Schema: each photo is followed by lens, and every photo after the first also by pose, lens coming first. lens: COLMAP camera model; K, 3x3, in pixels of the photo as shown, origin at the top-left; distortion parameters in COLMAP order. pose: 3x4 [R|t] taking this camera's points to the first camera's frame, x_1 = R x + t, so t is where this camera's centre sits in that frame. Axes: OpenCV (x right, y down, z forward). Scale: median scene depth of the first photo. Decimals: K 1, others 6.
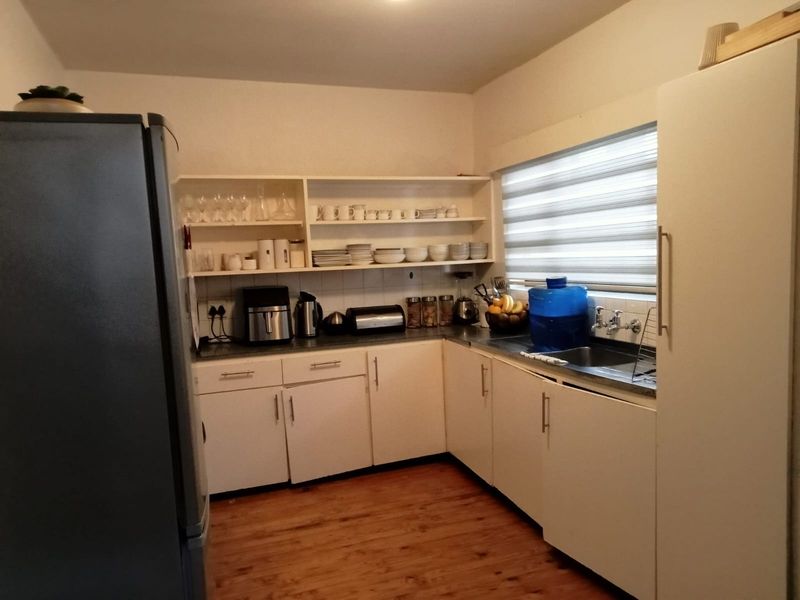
lens RADIAL K [[604.0, 0, 400.0], [0, 604.0, 300.0], [0, 0, 1]] dist [0.049506, -0.008615]
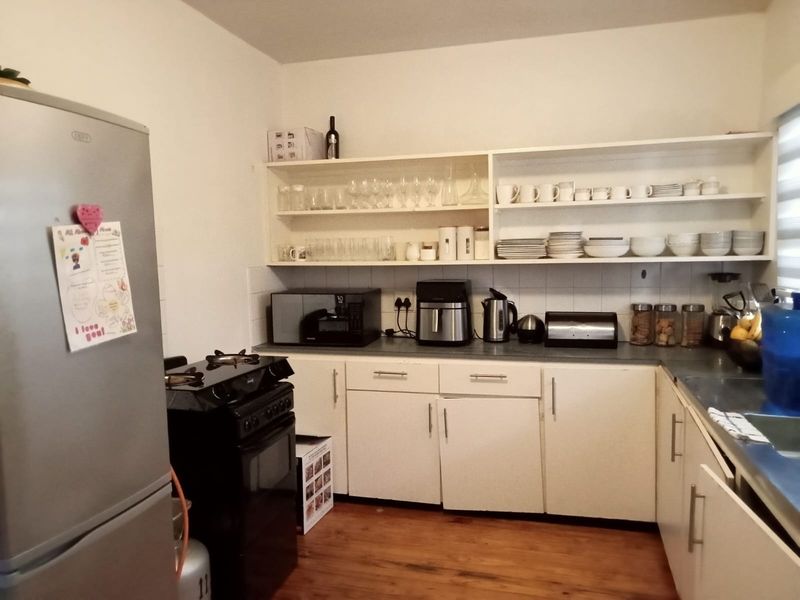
lens RADIAL K [[604.0, 0, 400.0], [0, 604.0, 300.0], [0, 0, 1]] dist [0.049506, -0.008615]
pose [[0.818195, 0.071848, -0.570434, 0.222805], [-0.057517, 0.997413, 0.043128, -0.026221], [0.572056, -0.002477, 0.820211, 0.229700]]
